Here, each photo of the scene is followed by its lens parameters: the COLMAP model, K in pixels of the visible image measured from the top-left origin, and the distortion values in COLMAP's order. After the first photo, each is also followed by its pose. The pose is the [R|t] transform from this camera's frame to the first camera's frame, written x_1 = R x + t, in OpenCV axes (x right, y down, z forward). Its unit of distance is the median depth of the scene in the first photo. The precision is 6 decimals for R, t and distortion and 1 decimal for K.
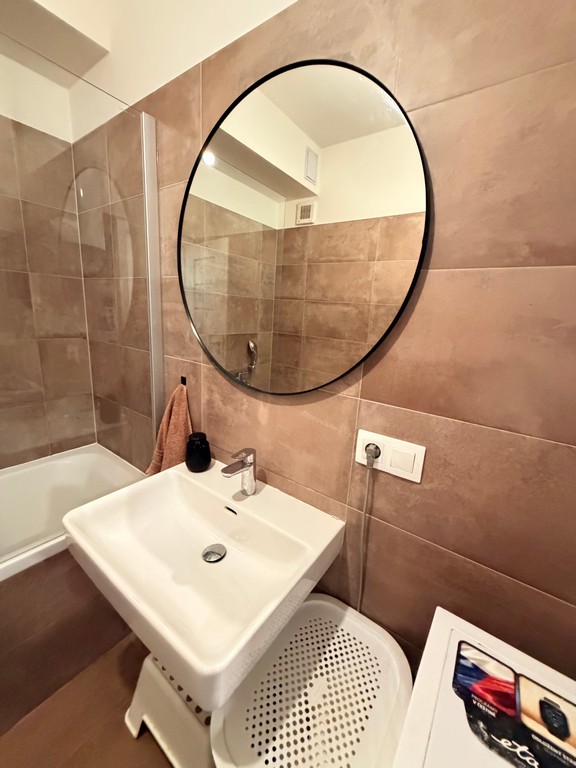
lens RADIAL K [[305.8, 0, 288.8], [0, 305.8, 383.5], [0, 0, 1]] dist [-0.003553, 0.000643]
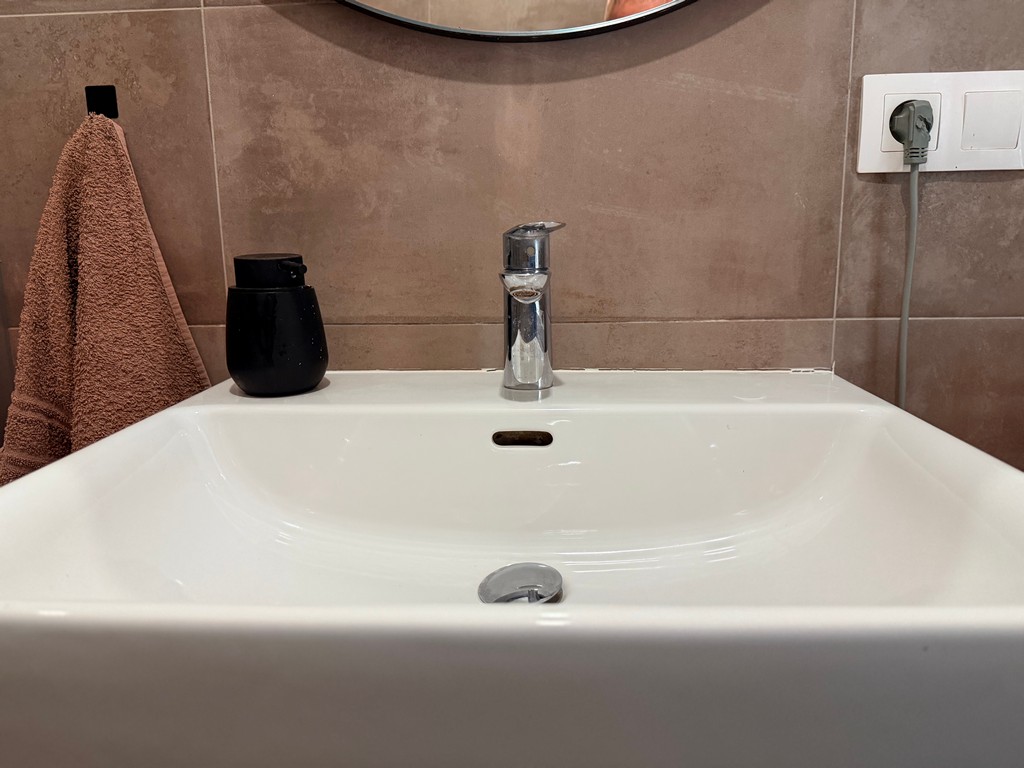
lens RADIAL K [[717.7, 0, 515.3], [0, 717.7, 388.3], [0, 0, 1]] dist [0.006335, -0.021151]
pose [[0.835169, -0.177436, 0.520585, -0.453042], [0.185917, 0.981891, 0.036402, 0.294076], [-0.517617, 0.066384, 0.853033, 0.369362]]
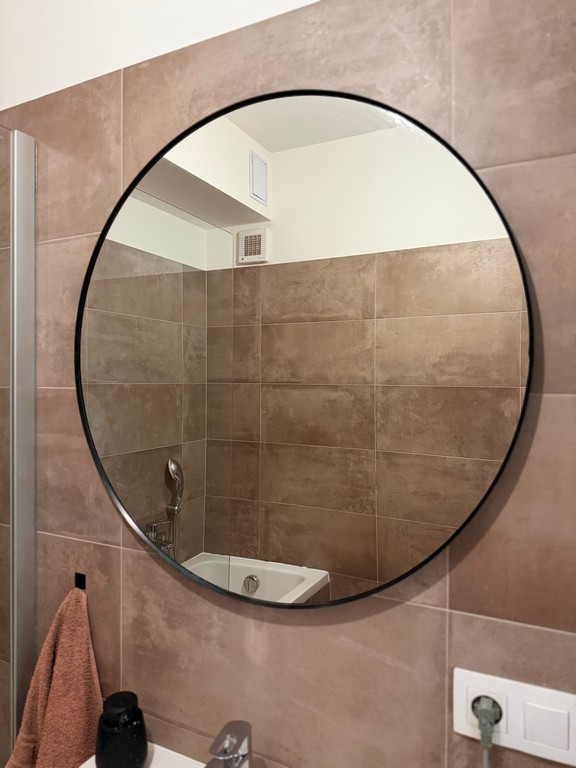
lens RADIAL K [[538.2, 0, 291.6], [0, 538.2, 389.1], [0, 0, 1]] dist [0.006335, -0.021151]
pose [[0.986308, -0.057178, 0.154681, -0.127435], [0.088371, 0.975180, -0.203011, -0.120165], [-0.139234, 0.213901, 0.966882, 0.005303]]
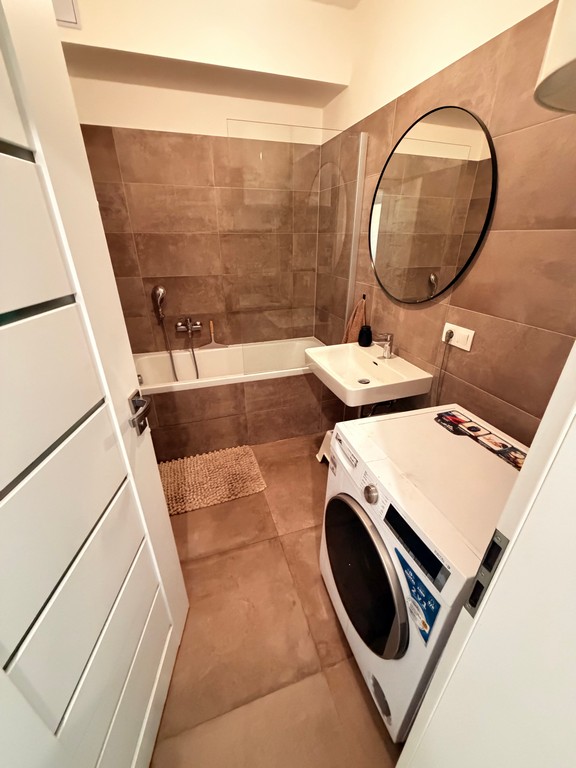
lens RADIAL K [[305.8, 0, 292.1], [0, 305.8, 383.0], [0, 0, 1]] dist [-0.003553, 0.000643]
pose [[0.816540, 0.196066, -0.542974, 0.392446], [-0.084214, 0.970952, 0.223964, 0.122566], [0.571113, -0.137149, 0.809333, -0.768141]]
